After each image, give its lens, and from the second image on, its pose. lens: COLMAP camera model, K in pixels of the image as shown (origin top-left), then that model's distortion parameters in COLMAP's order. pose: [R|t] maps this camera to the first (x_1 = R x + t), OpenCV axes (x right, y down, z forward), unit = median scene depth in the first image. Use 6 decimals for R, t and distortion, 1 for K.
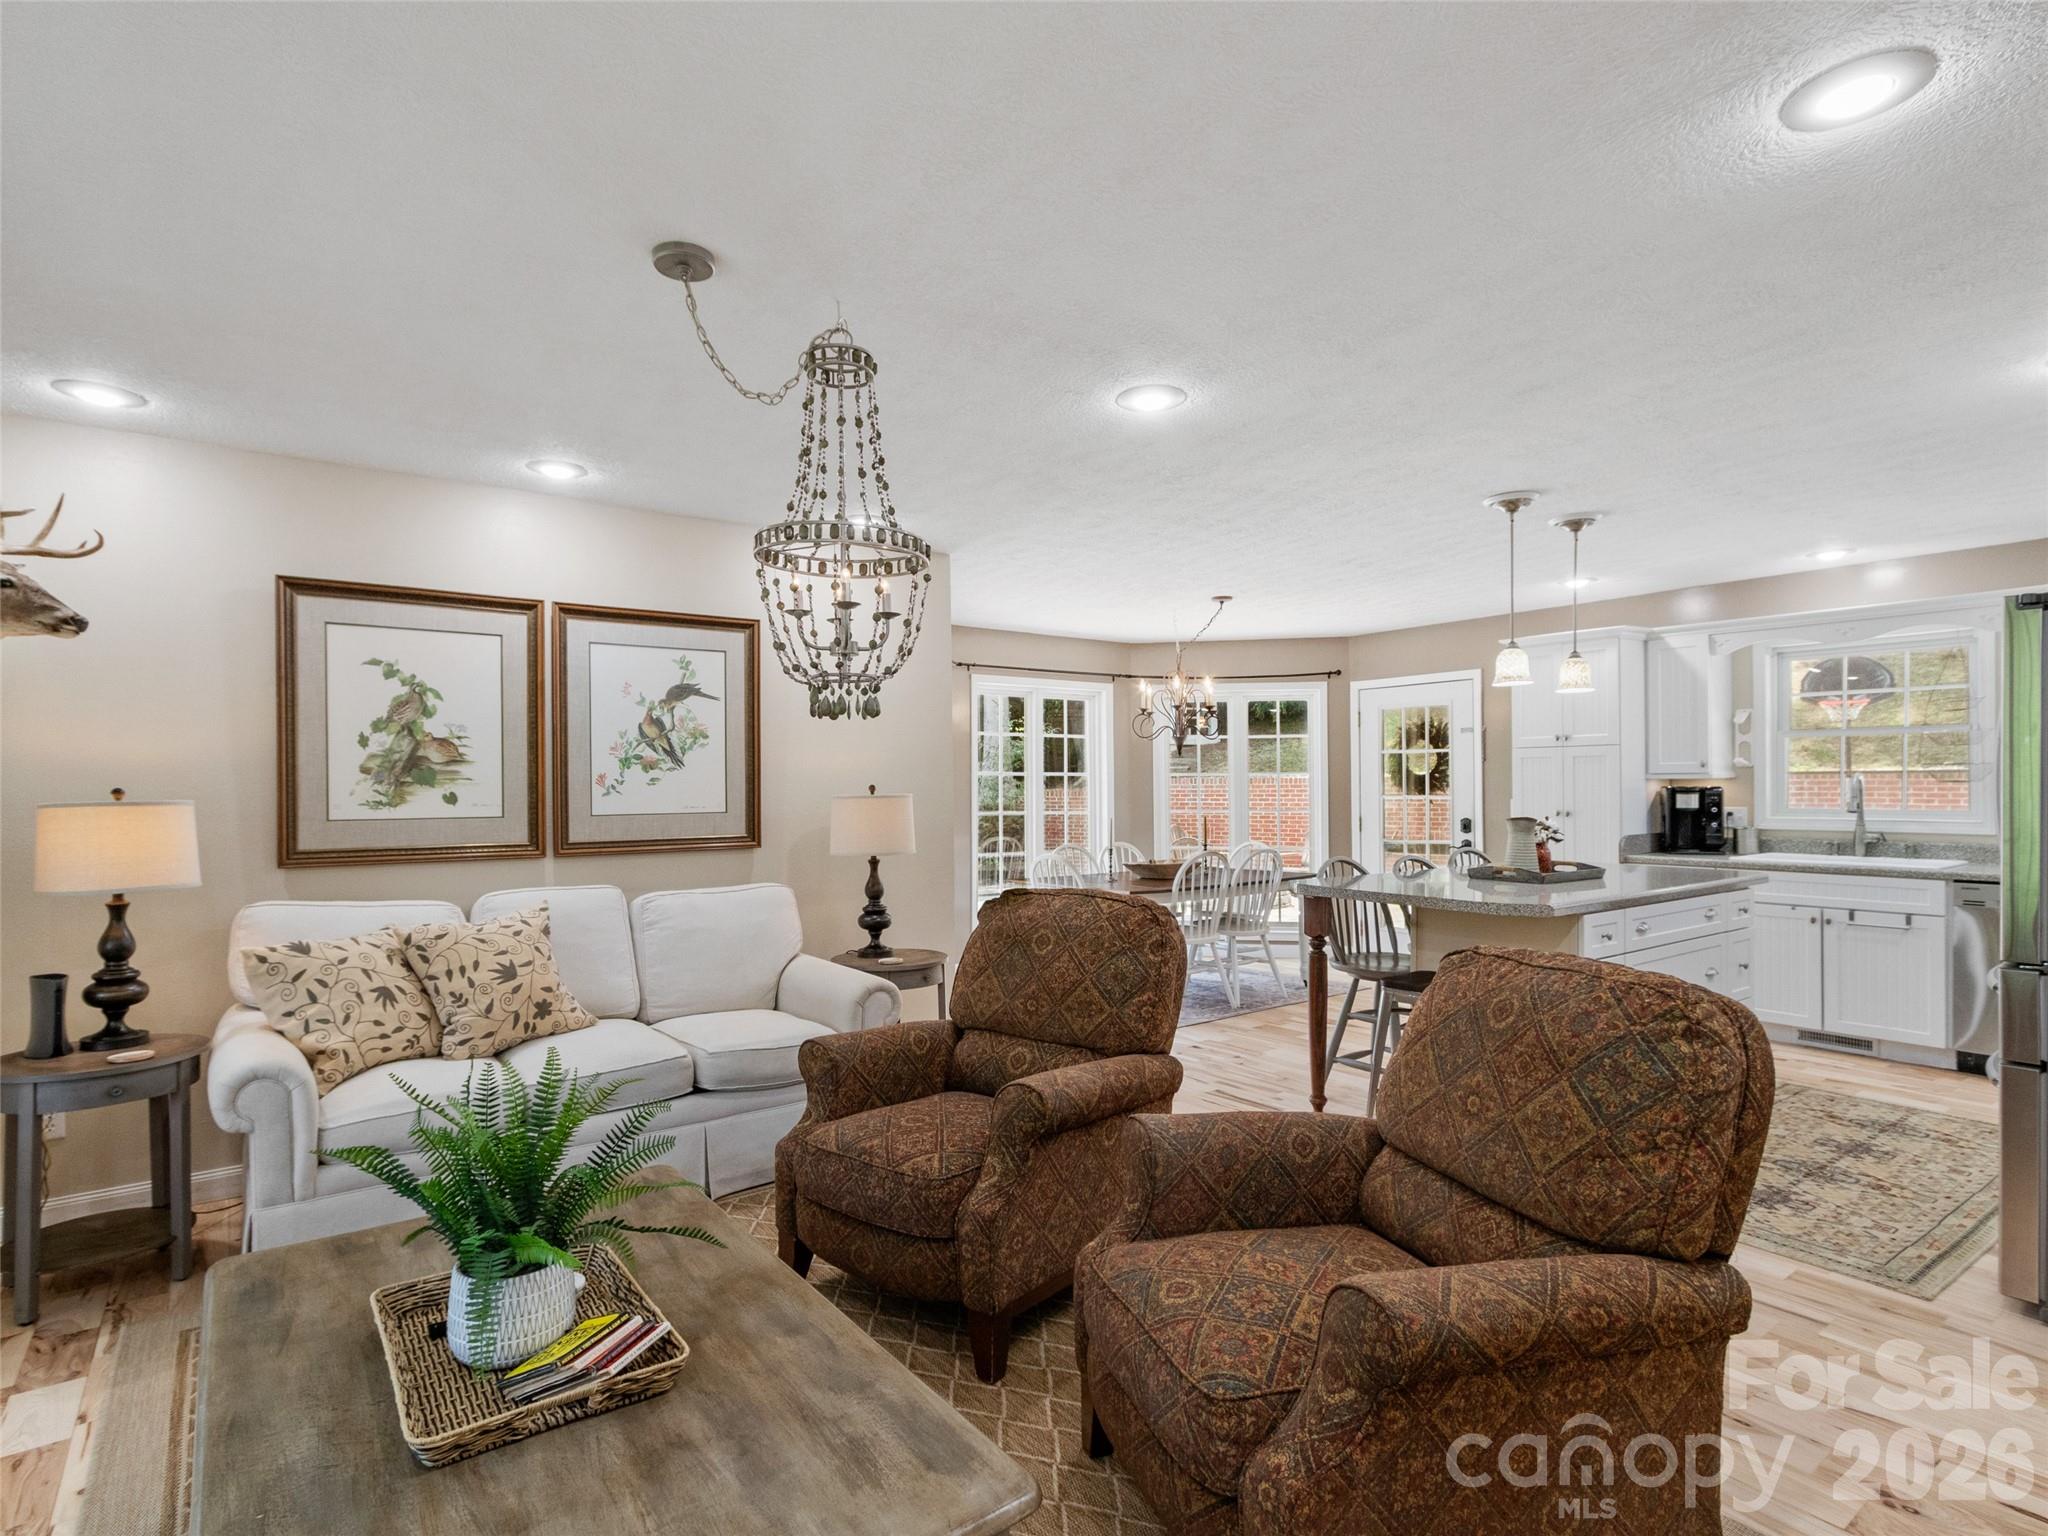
lens RADIAL K [[1061.6, 0, 1008.1], [0, 1061.6, 791.8], [0, 0, 1]] dist [0.005686, -0.001660]
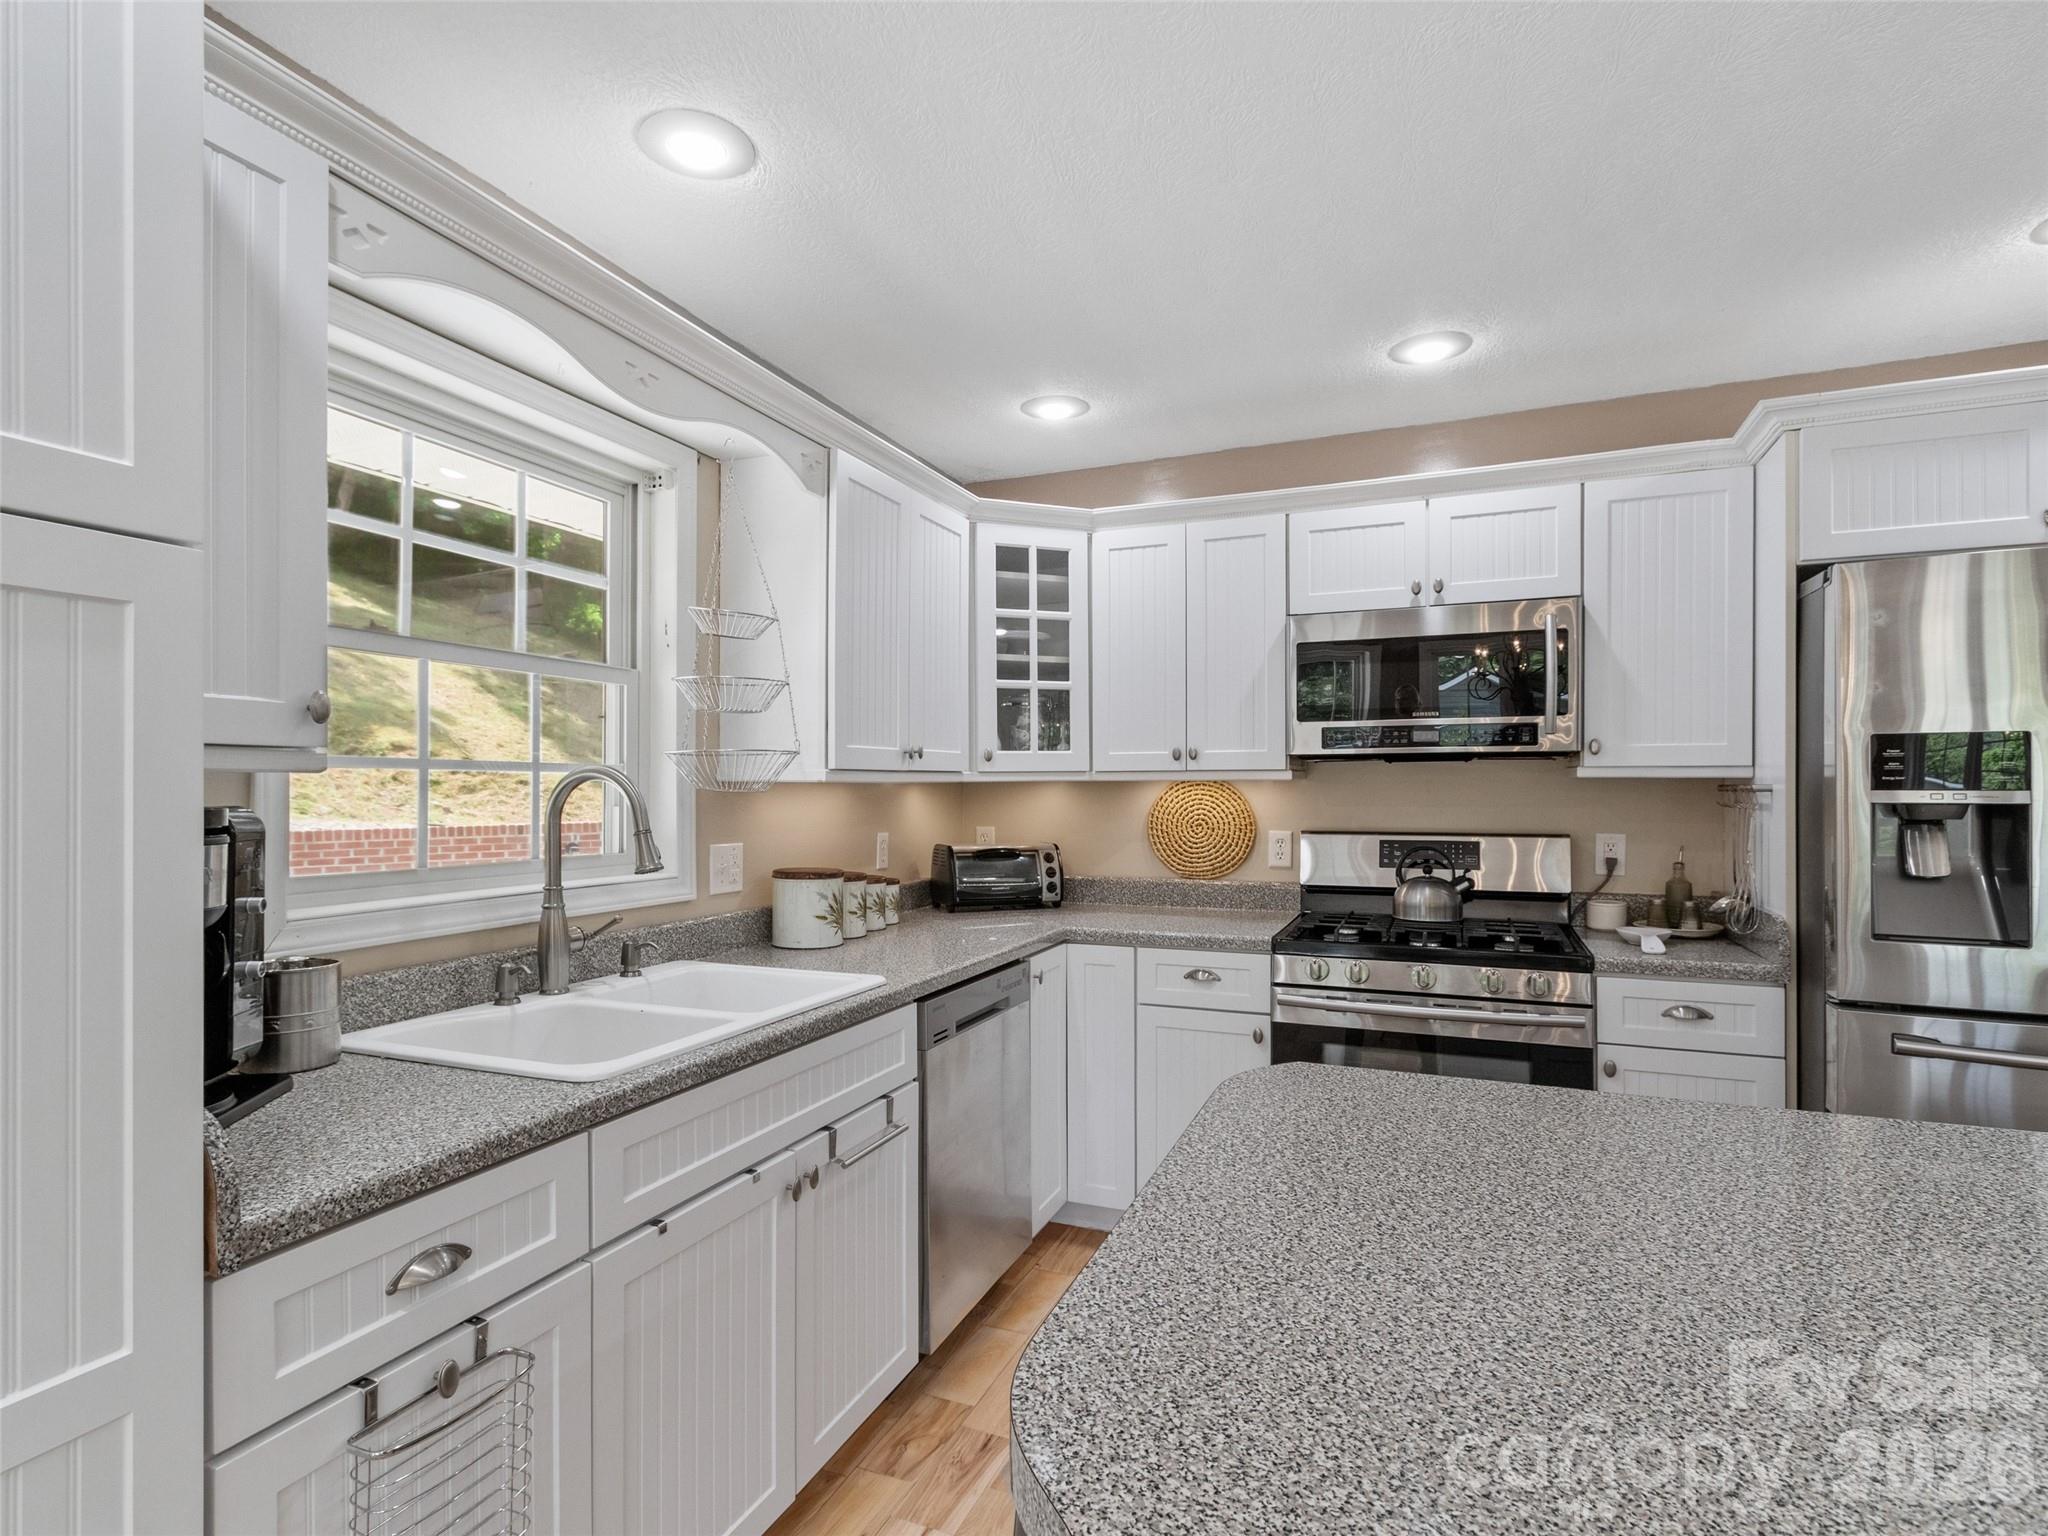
lens RADIAL K [[1061.6, 0, 1004.2], [0, 1061.6, 787.3], [0, 0, 1]] dist [0.005686, -0.001660]
pose [[-0.515587, 0.011422, 0.856761, 0.371916], [0.012312, 0.999907, -0.005921, -0.006204], [-0.856749, 0.007496, -0.515680, 0.976293]]
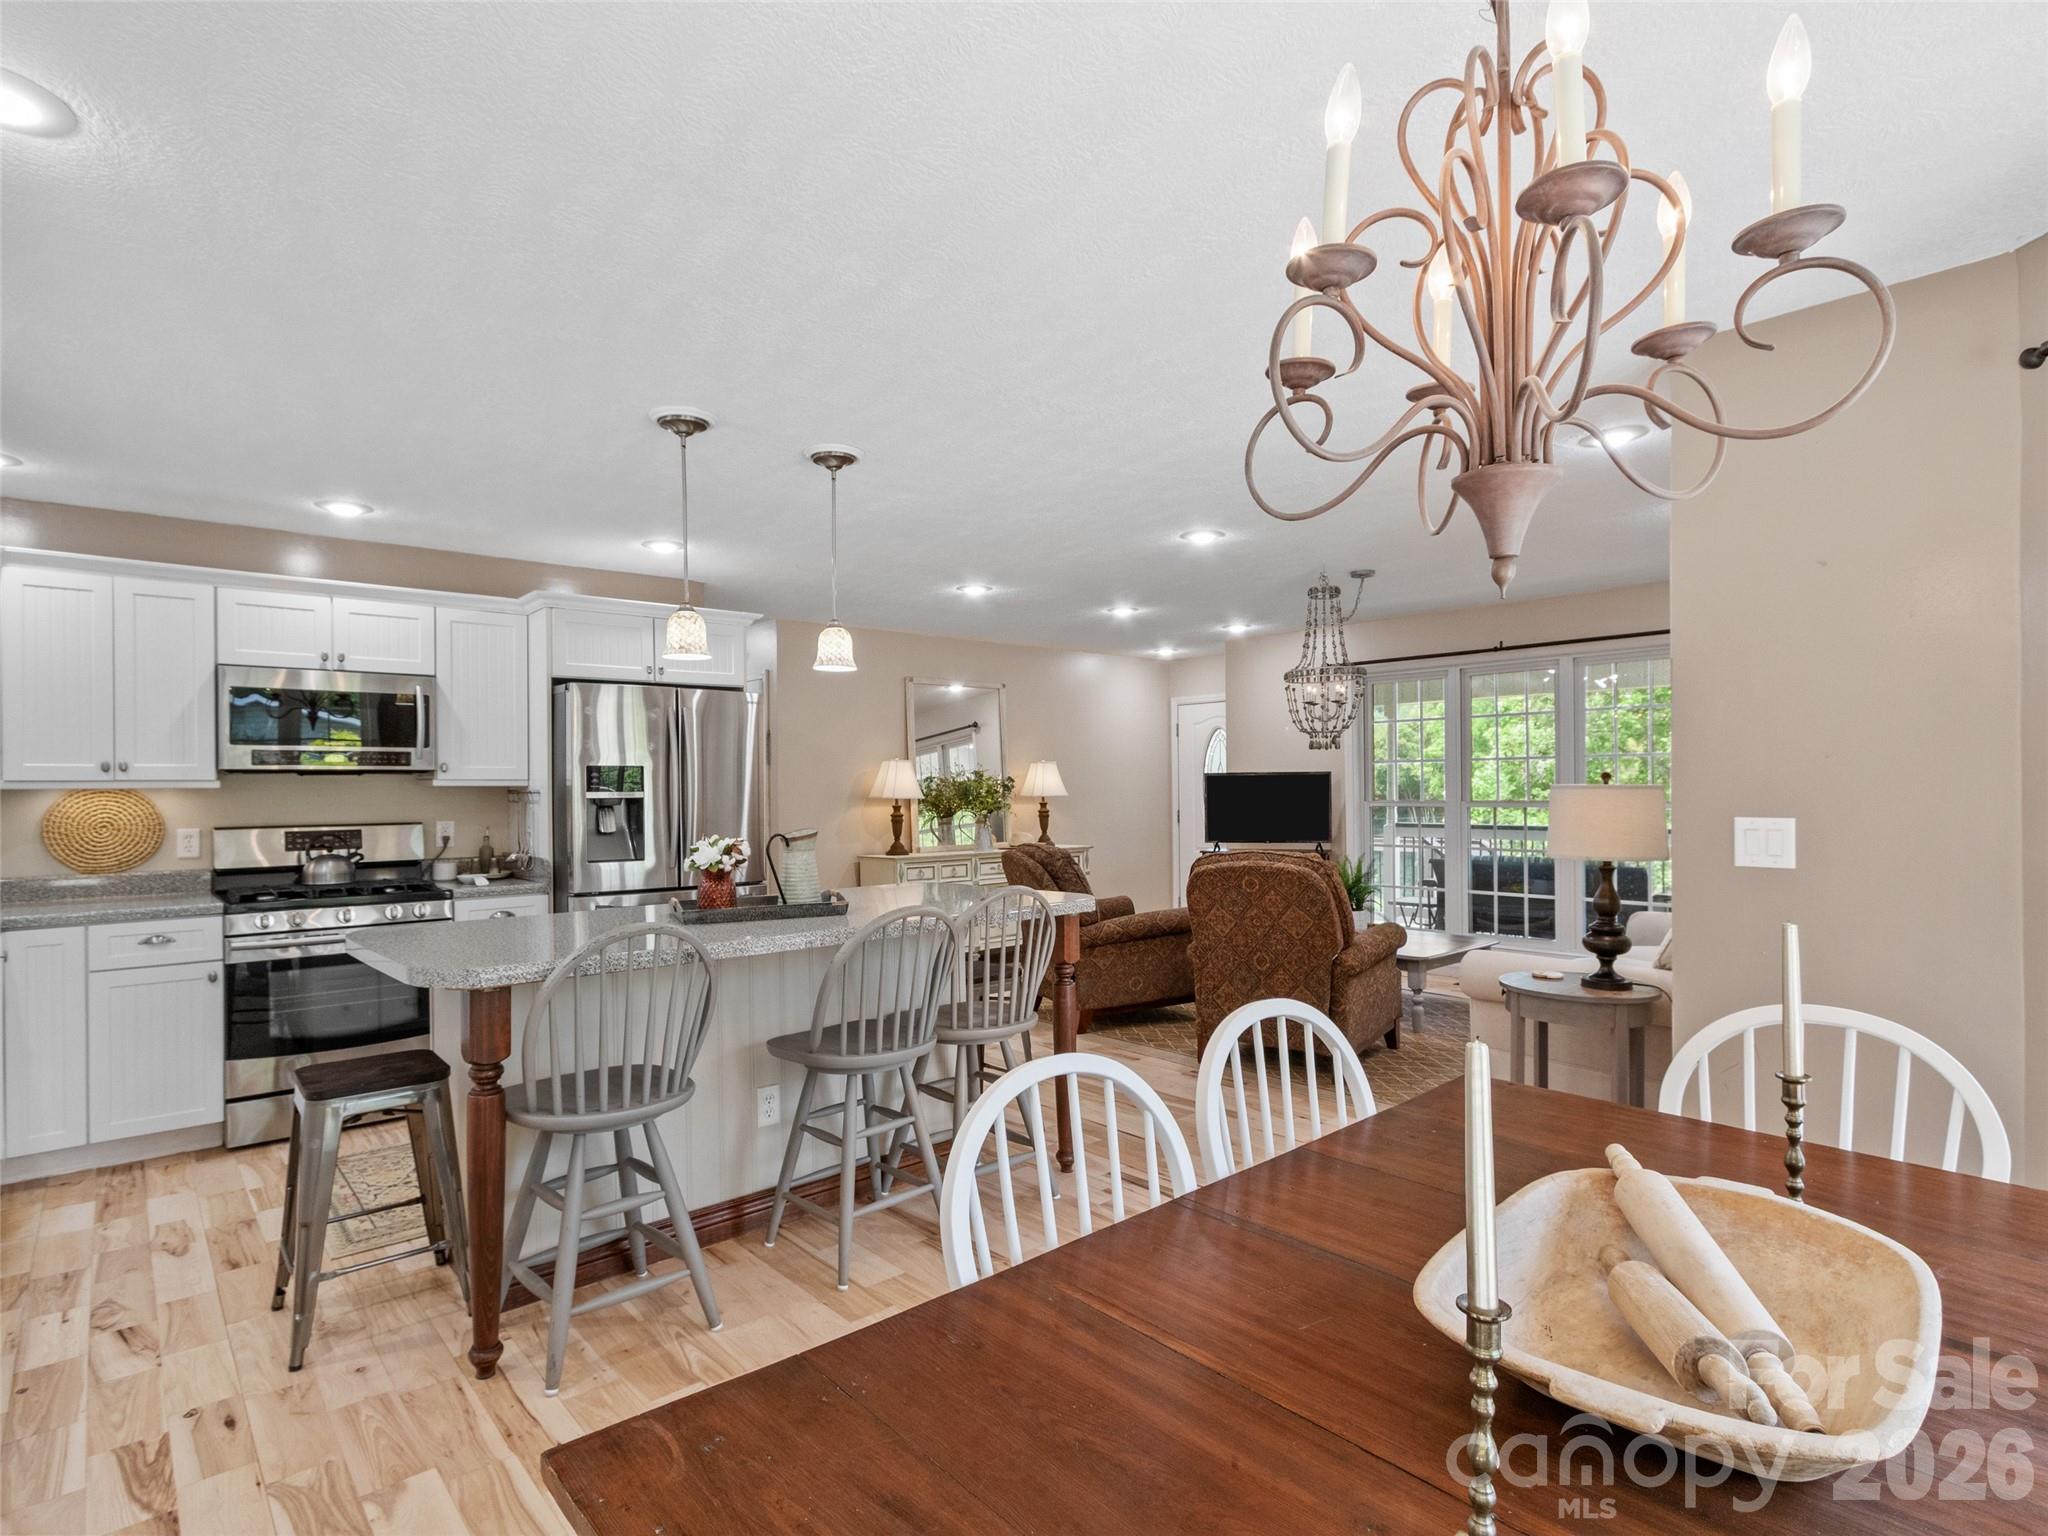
lens RADIAL K [[1061.6, 0, 1016.9], [0, 1061.6, 787.4], [0, 0, 1]] dist [0.005686, -0.001660]
pose [[-0.996524, 0.019367, -0.081026, 0.284260], [0.018857, 0.999797, 0.007057, -0.006757], [0.081146, 0.005505, -0.996687, 1.323149]]
